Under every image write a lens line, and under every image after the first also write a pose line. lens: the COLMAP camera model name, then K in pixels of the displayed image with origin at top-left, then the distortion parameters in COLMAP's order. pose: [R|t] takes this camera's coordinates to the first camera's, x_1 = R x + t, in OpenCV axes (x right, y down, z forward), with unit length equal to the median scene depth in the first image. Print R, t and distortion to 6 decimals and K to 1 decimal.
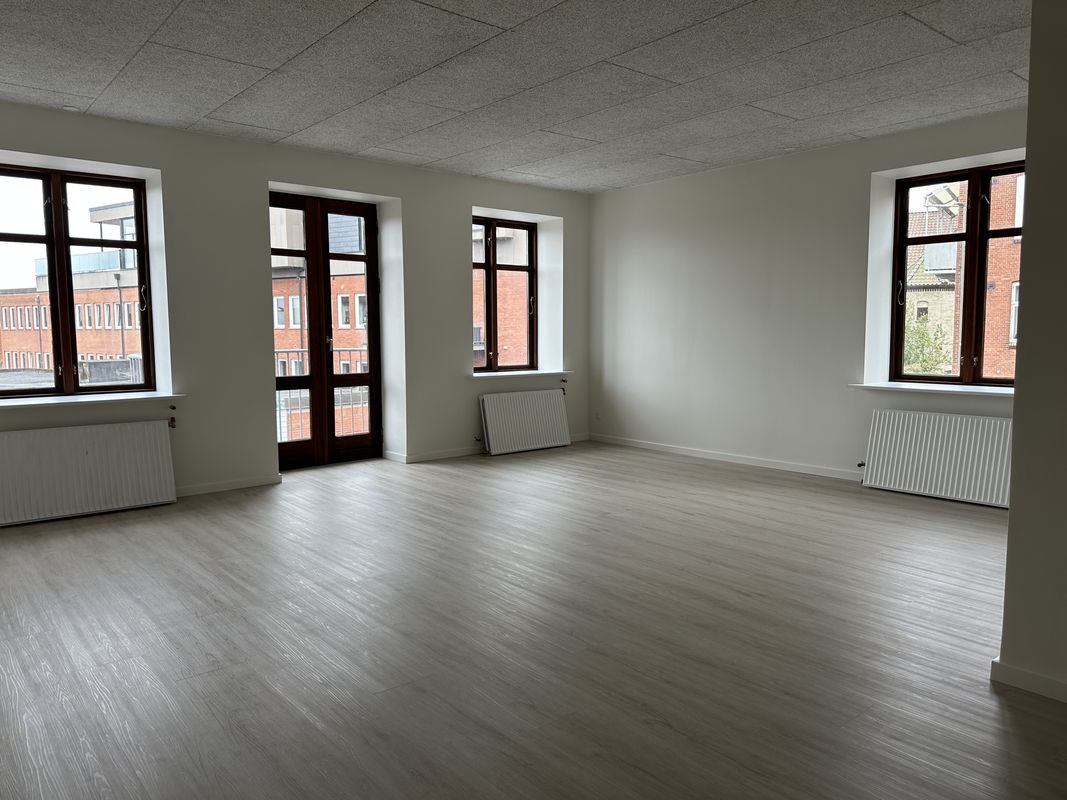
lens RADIAL K [[760.1, 0, 526.2], [0, 760.1, 398.3], [0, 0, 1]] dist [0.072962, -0.004789]
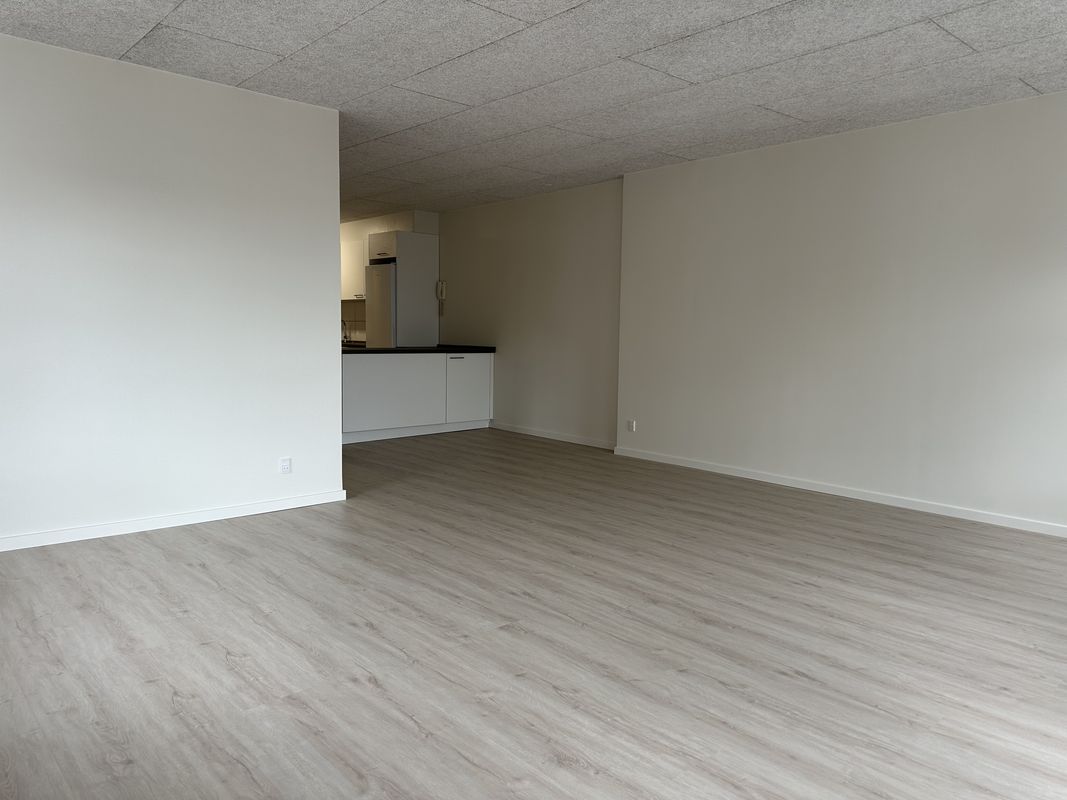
lens RADIAL K [[760.1, 0, 526.2], [0, 760.1, 398.3], [0, 0, 1]] dist [0.072962, -0.004789]
pose [[-0.999046, -0.005115, -0.043367, 0.097395], [-0.012971, 0.983053, 0.182860, -0.116866], [0.041697, 0.183248, -0.982182, 1.302578]]
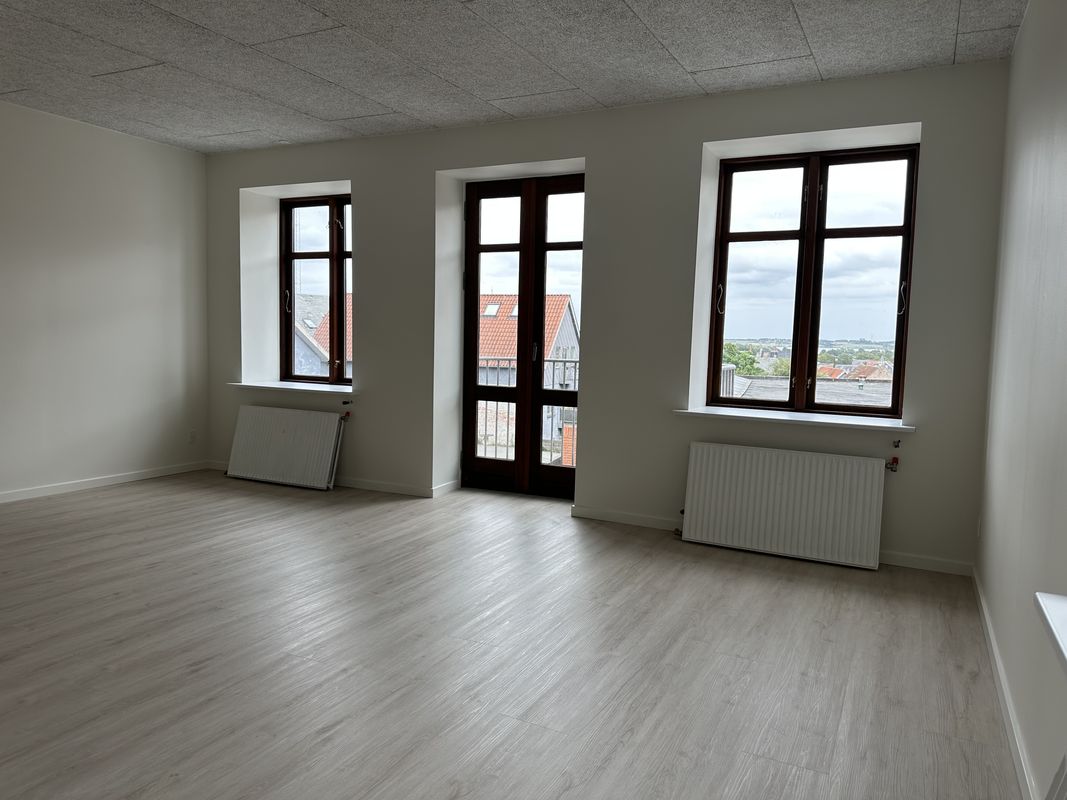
lens RADIAL K [[760.1, 0, 526.2], [0, 760.1, 398.3], [0, 0, 1]] dist [0.072962, -0.004789]
pose [[0.390763, 0.086109, -0.916455, 0.559641], [-0.114128, 0.992465, 0.044588, -0.062964], [0.913389, 0.087169, 0.397646, 0.736575]]
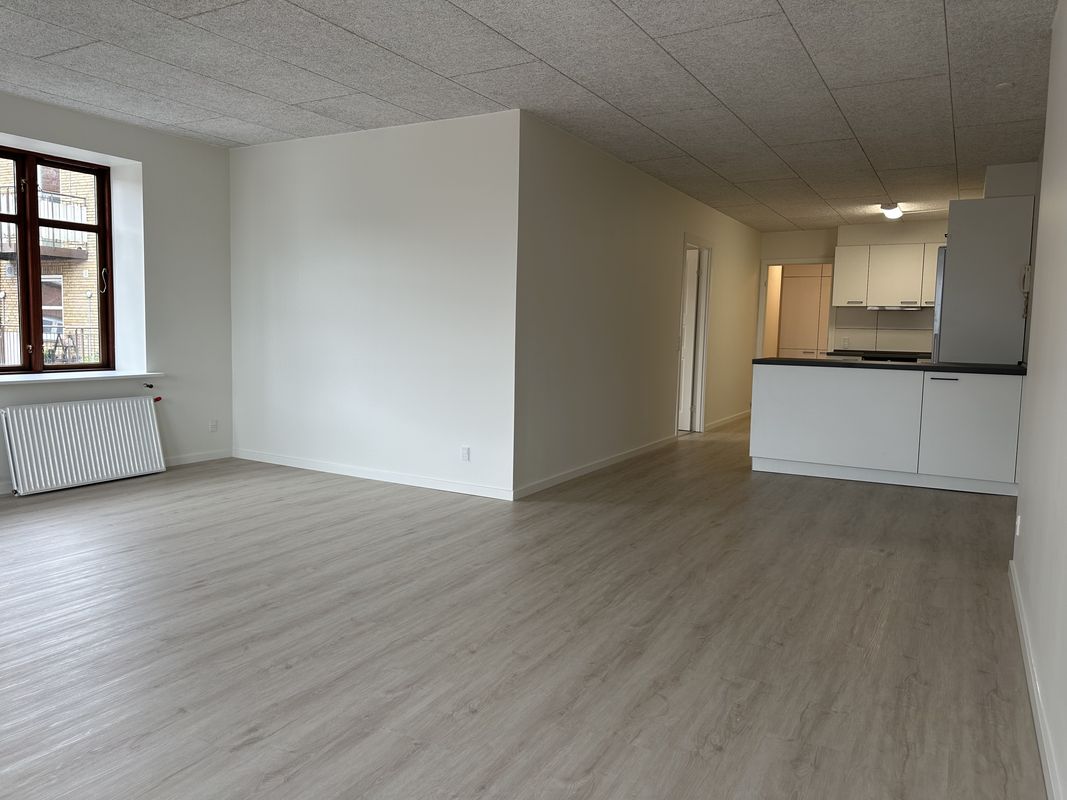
lens RADIAL K [[775.8, 0, 536.4], [0, 775.8, 364.0], [0, 0, 1]] dist [0.005828, 0.001370]
pose [[-0.355204, -0.046355, 0.933639, -0.545620], [0.062837, 0.995327, 0.073325, -0.052172], [-0.932674, 0.084712, -0.350631, 0.709432]]
